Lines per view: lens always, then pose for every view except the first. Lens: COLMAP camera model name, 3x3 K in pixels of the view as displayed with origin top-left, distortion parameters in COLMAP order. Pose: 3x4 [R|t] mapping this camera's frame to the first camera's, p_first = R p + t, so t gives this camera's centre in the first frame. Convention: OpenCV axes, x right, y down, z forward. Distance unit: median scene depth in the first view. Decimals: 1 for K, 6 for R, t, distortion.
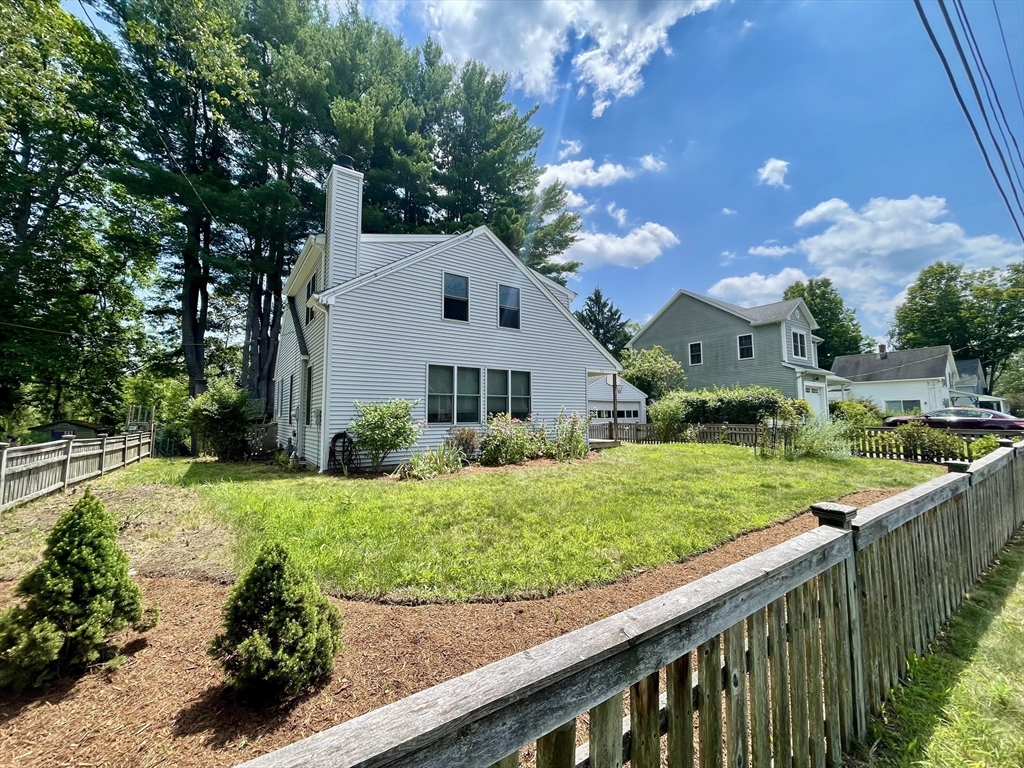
lens RADIAL K [[413.9, 0, 505.9], [0, 413.9, 380.3], [0, 0, 1]] dist [-0.010259, 0.000266]
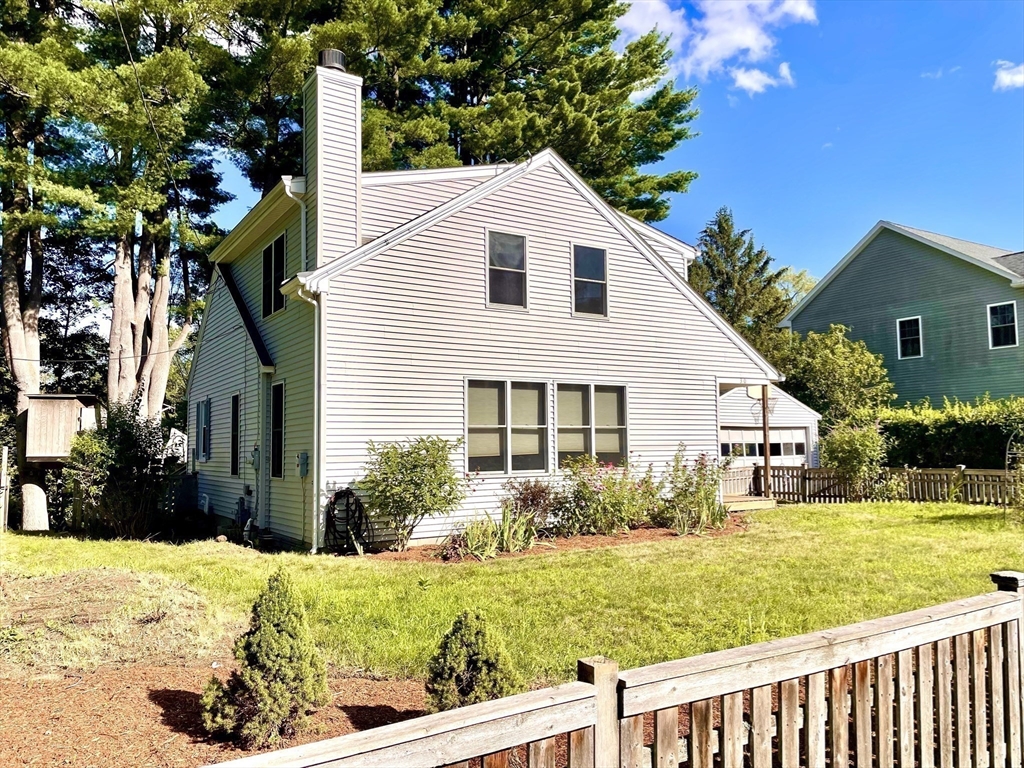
lens RADIAL K [[782.1, 0, 516.0], [0, 782.1, 385.2], [0, 0, 1]] dist [0.024988, -0.005689]
pose [[0.999184, -0.011839, -0.038612, -0.057281], [0.012085, 0.999908, 0.006142, -0.030022], [0.038536, -0.006604, 0.999235, -0.154507]]
